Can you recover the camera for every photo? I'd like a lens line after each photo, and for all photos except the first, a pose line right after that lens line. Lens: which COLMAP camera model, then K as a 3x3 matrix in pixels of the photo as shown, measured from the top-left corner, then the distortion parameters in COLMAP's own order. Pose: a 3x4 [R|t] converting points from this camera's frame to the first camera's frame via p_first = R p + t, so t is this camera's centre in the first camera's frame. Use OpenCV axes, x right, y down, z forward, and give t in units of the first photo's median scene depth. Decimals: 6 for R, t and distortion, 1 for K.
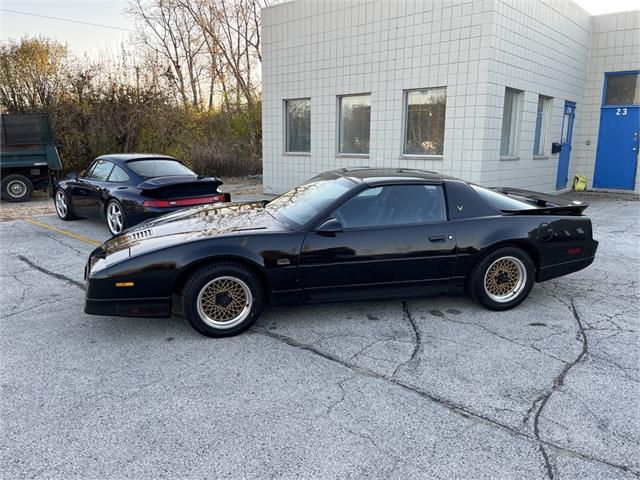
lens RADIAL K [[485.7, 0, 316.0], [0, 485.7, 238.1], [0, 0, 1]] dist [0.065284, -0.095836]
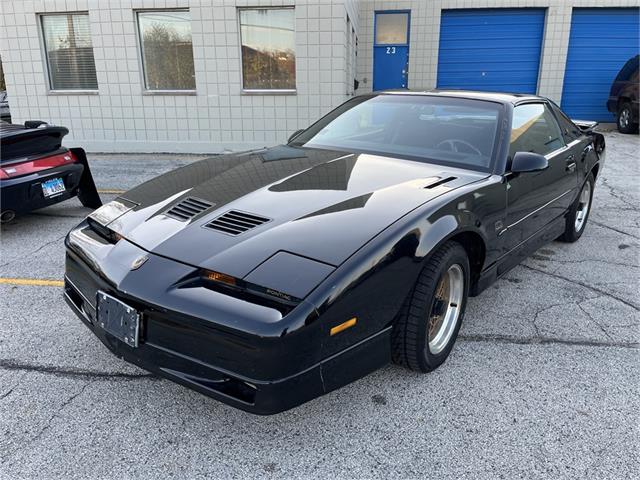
lens RADIAL K [[485.7, 0, 327.7], [0, 485.7, 245.4], [0, 0, 1]] dist [0.065284, -0.095836]
pose [[0.799072, -0.189671, 0.570534, -0.535325], [0.124450, 0.980563, 0.151682, -0.044428], [-0.588215, -0.050202, 0.807145, 0.520508]]
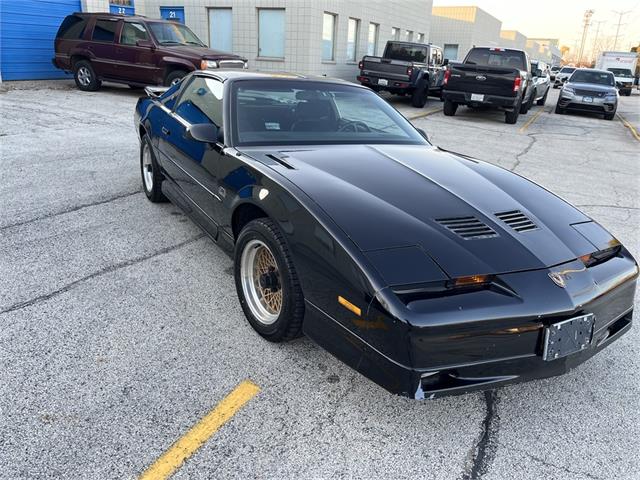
lens RADIAL K [[485.7, 0, 318.8], [0, 485.7, 242.1], [0, 0, 1]] dist [0.065284, -0.095836]
pose [[-0.279005, -0.360291, 0.890139, -0.746357], [0.125108, 0.905410, 0.405686, -0.221420], [-0.952105, 0.224552, -0.207539, 1.258334]]
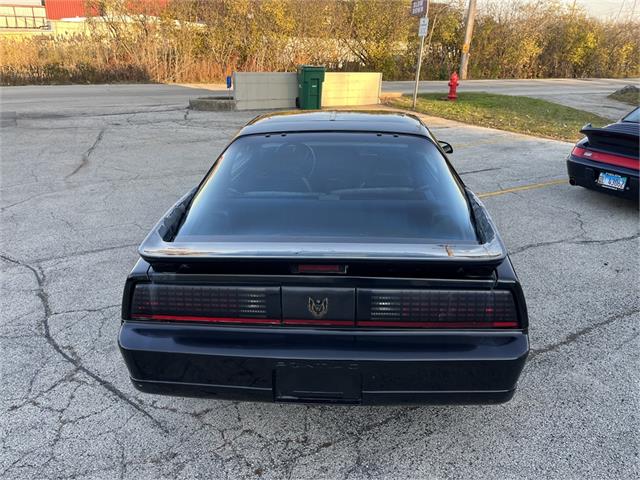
lens RADIAL K [[485.7, 0, 321.9], [0, 485.7, 235.1], [0, 0, 1]] dist [0.065284, -0.095836]
pose [[-0.294594, 0.326606, -0.898078, 0.897363], [-0.209686, 0.894787, 0.394192, -0.276906], [0.932334, 0.304441, -0.195114, 1.260734]]
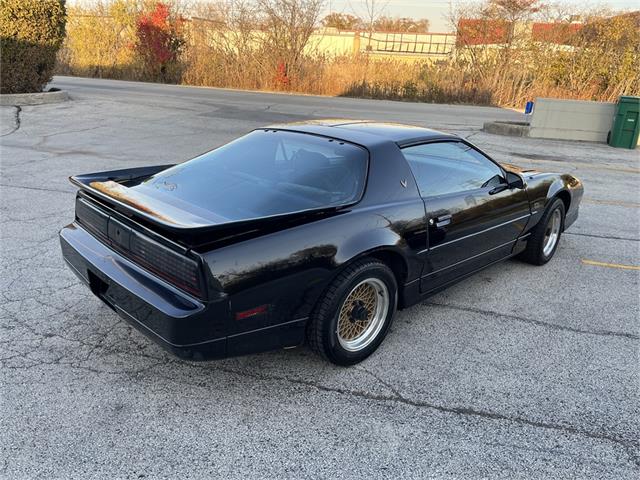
lens RADIAL K [[485.7, 0, 315.8], [0, 485.7, 241.9], [0, 0, 1]] dist [0.065284, -0.095836]
pose [[-0.869922, 0.123969, -0.477354, 0.620990], [-0.149837, 0.855709, 0.495288, -0.368495], [0.469877, 0.502387, -0.725826, 1.716171]]
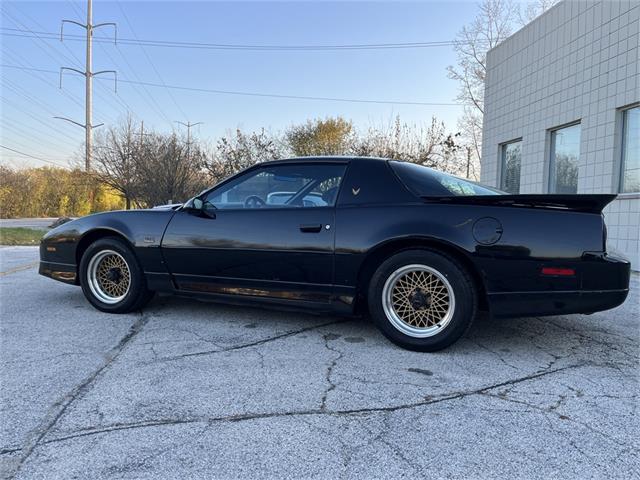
lens RADIAL K [[485.7, 0, 324.4], [0, 485.7, 246.7], [0, 0, 1]] dist [0.065284, -0.095836]
pose [[0.782809, 0.047437, -0.620452, 0.678887], [-0.139163, 0.985181, -0.100256, 0.094141], [0.606502, 0.164825, 0.777810, 0.401040]]
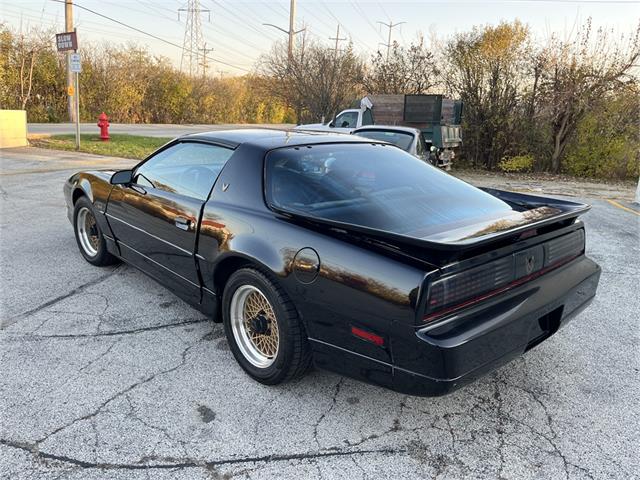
lens RADIAL K [[485.7, 0, 324.6], [0, 485.7, 242.3], [0, 0, 1]] dist [0.065284, -0.095836]
pose [[0.483616, 0.238565, -0.842141, 0.867301], [-0.224690, 0.963735, 0.143978, -0.107852], [0.845949, 0.119591, 0.519681, 0.751243]]
